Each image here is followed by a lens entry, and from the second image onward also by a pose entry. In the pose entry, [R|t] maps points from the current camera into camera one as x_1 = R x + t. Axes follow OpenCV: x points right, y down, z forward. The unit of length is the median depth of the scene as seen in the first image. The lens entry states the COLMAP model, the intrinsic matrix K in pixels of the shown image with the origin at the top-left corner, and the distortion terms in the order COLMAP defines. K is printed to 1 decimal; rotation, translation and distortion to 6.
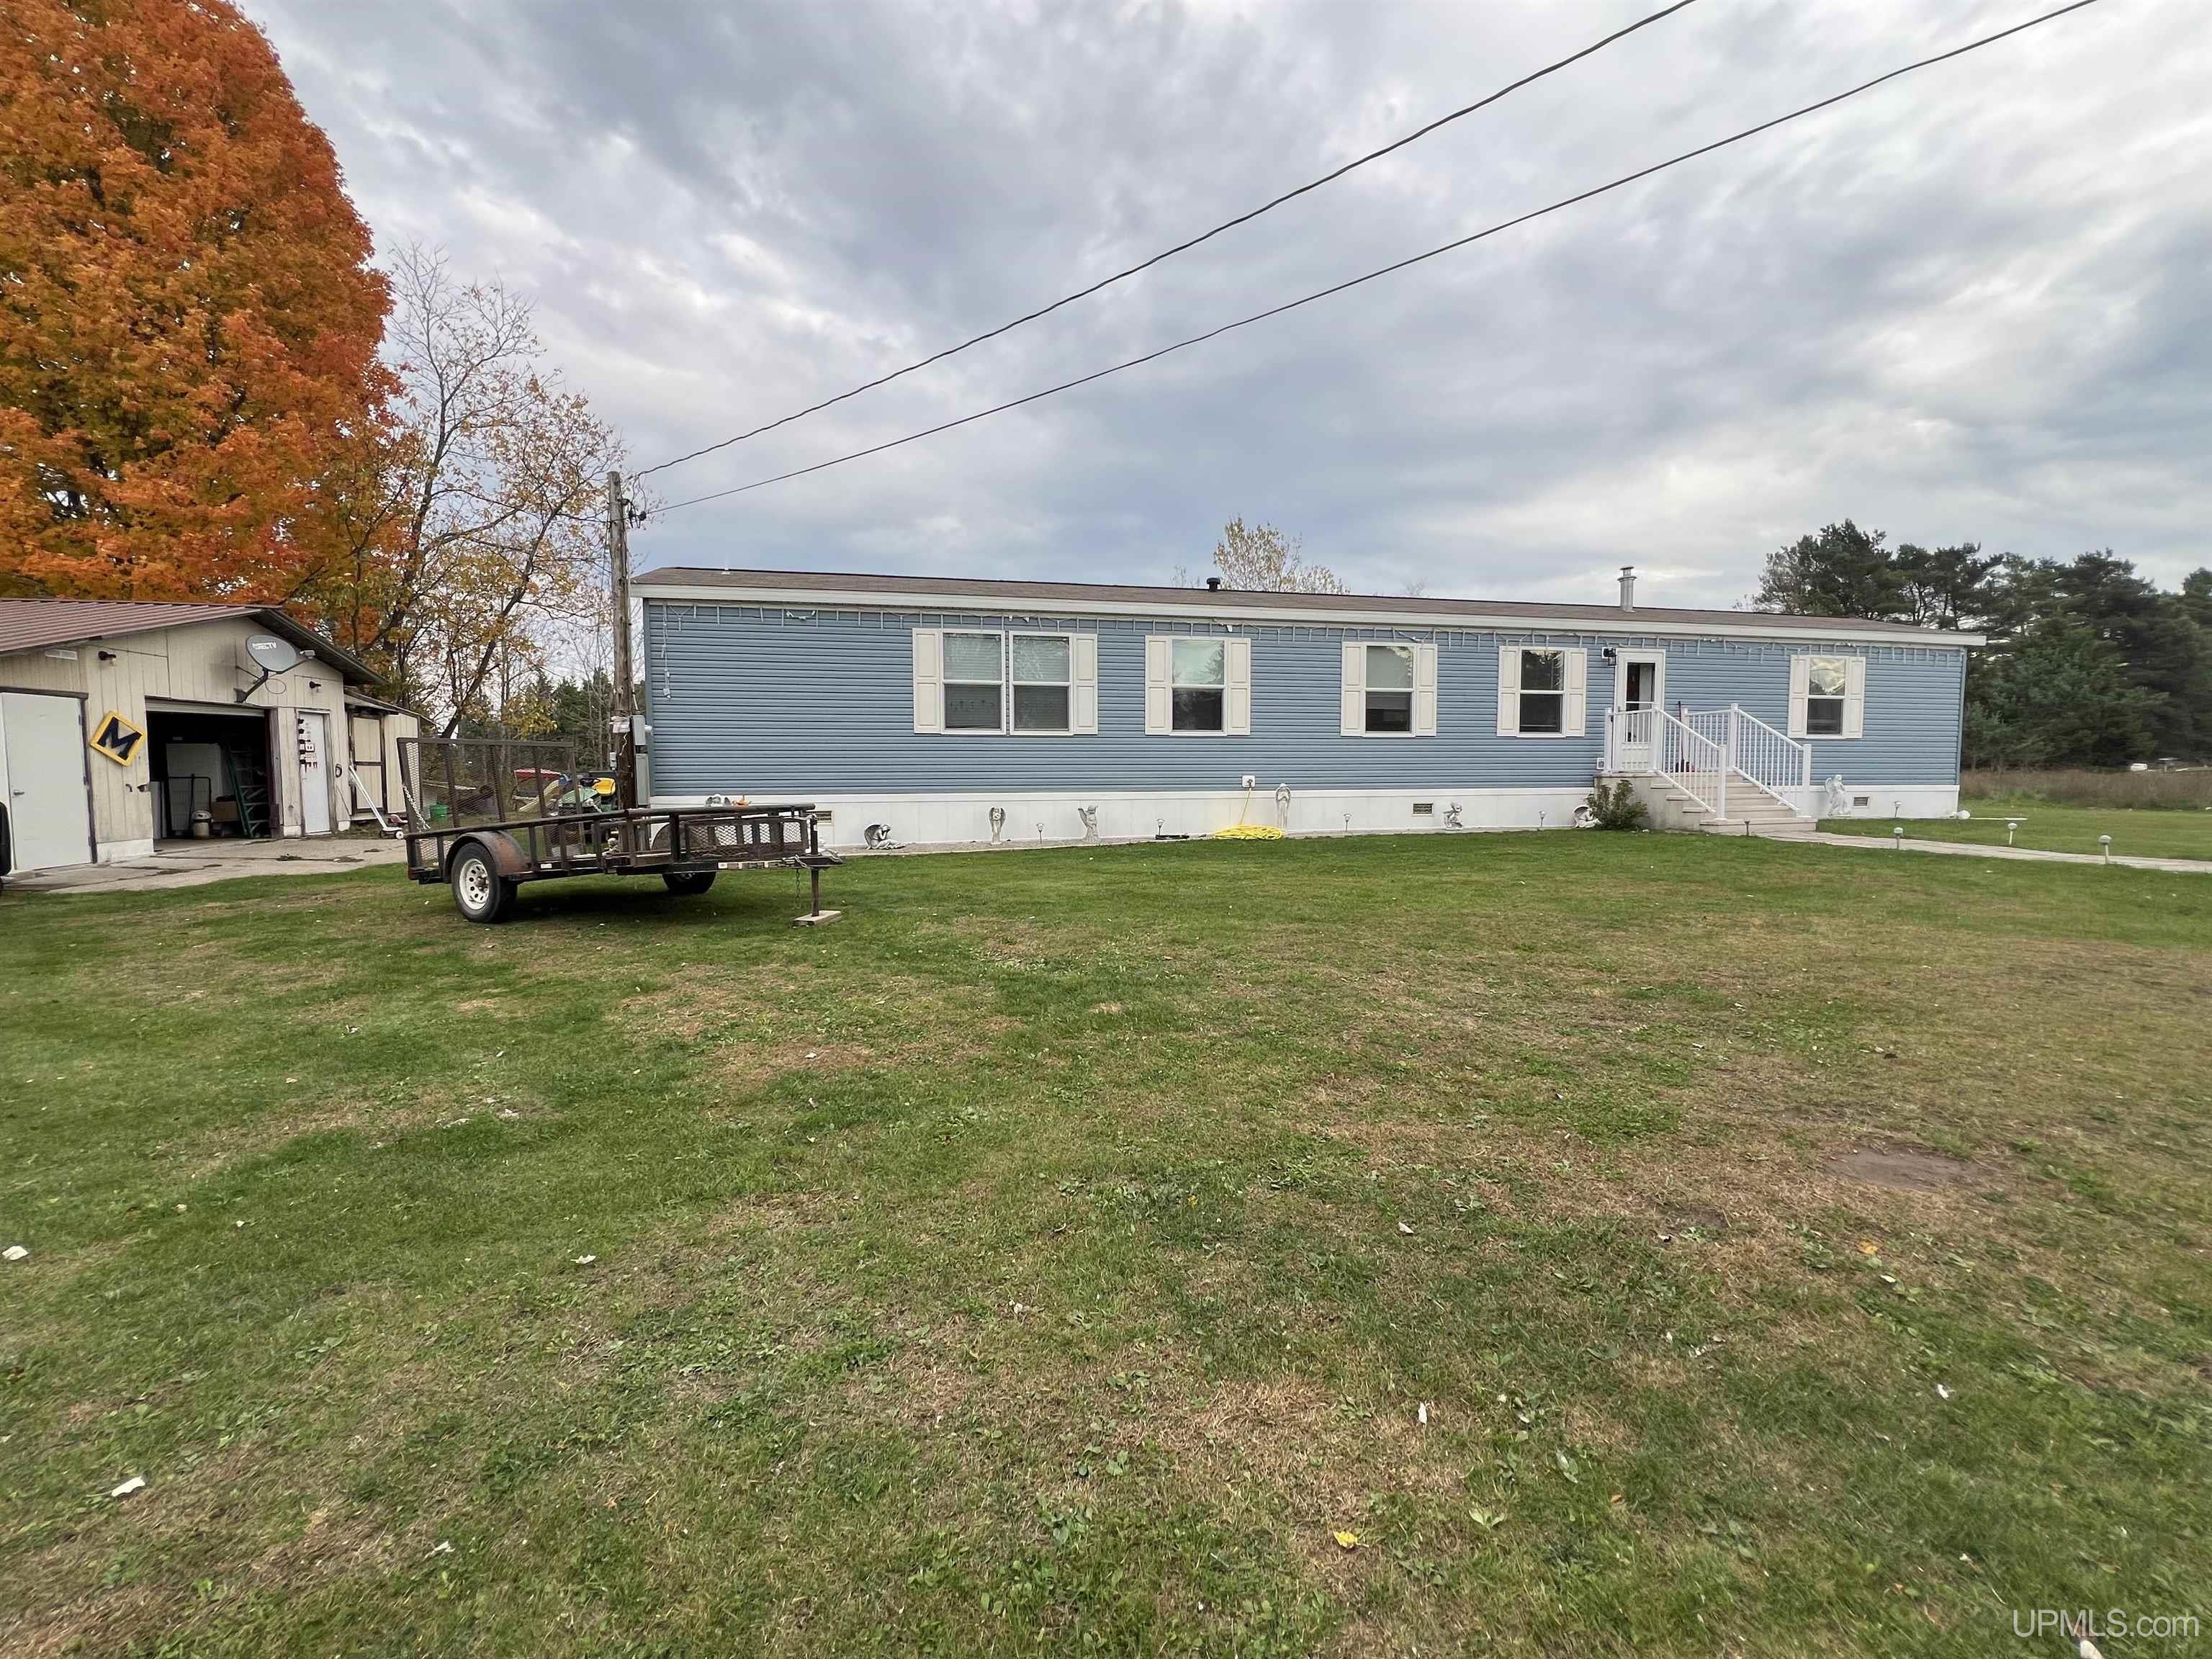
lens RADIAL K [[893.7, 0, 1105.4], [0, 893.7, 825.3], [0, 0, 1]] dist [0.000213, -0.000247]
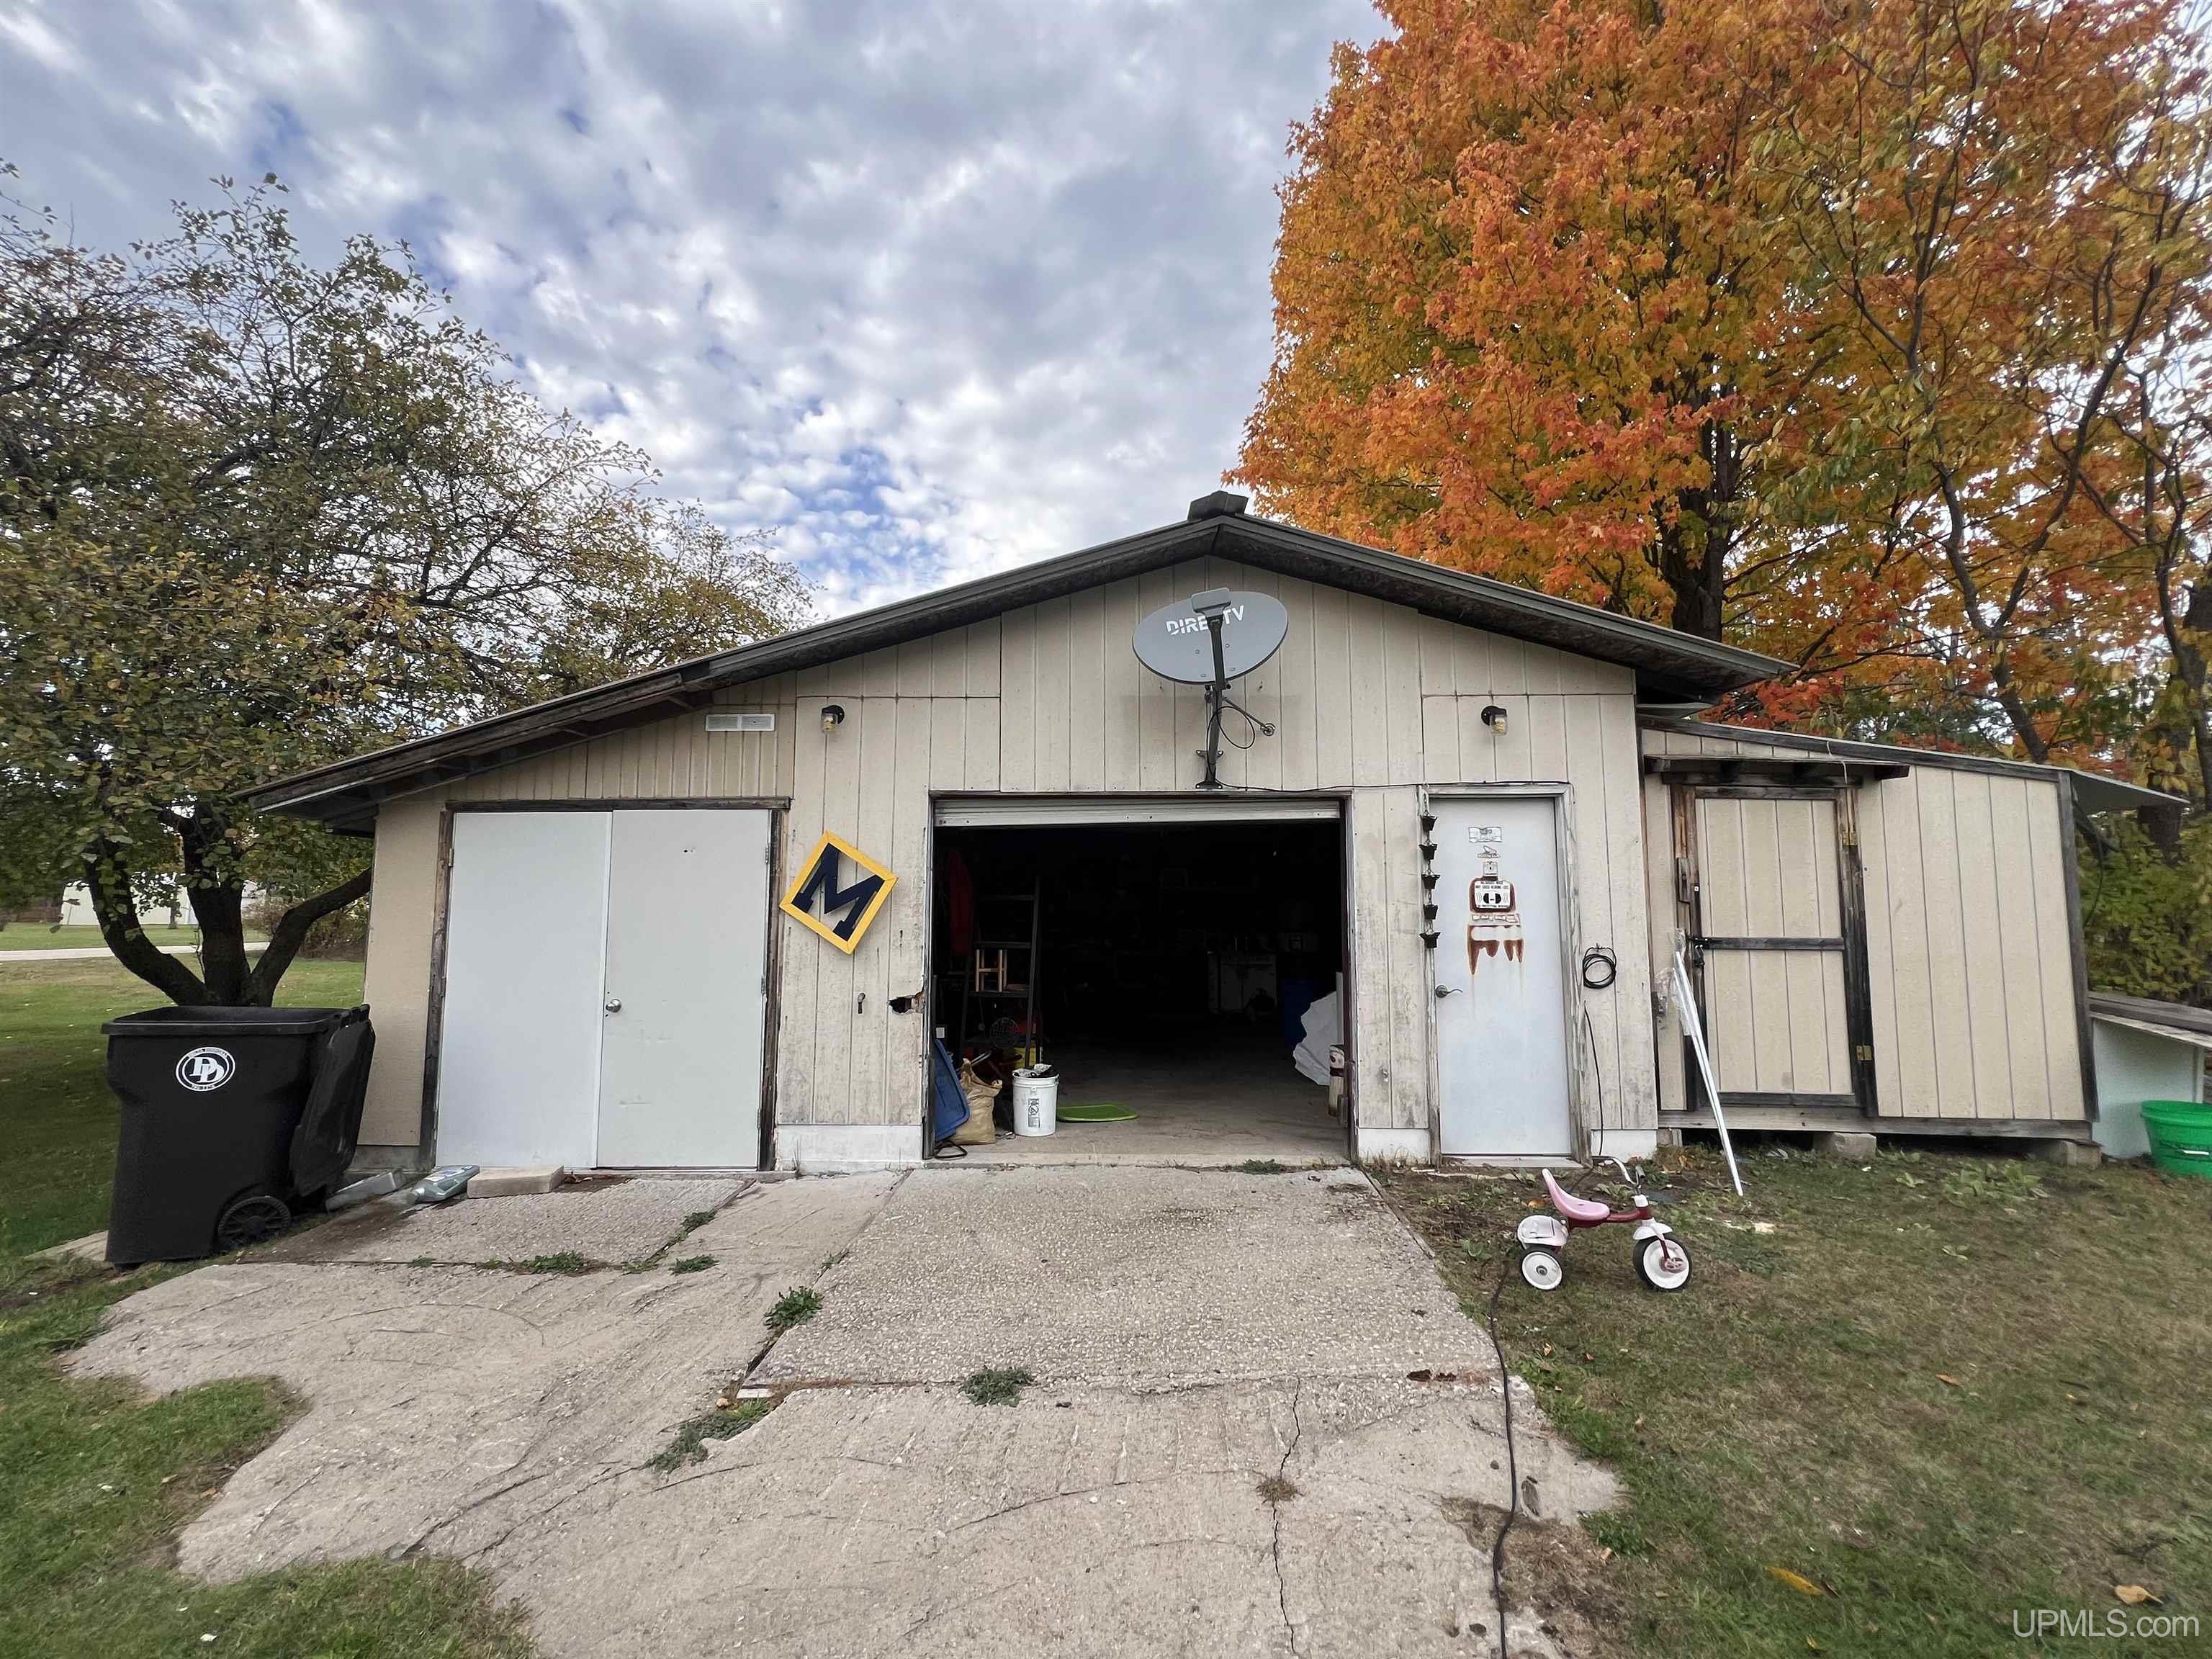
lens RADIAL K [[893.7, 0, 1106.5], [0, 893.7, 837.2], [0, 0, 1]] dist [0.000213, -0.000247]
pose [[-0.211117, -0.073856, -0.974667, -0.582595], [-0.063639, 0.996064, -0.061693, -0.088282], [0.975387, 0.049002, -0.214986, 1.027738]]
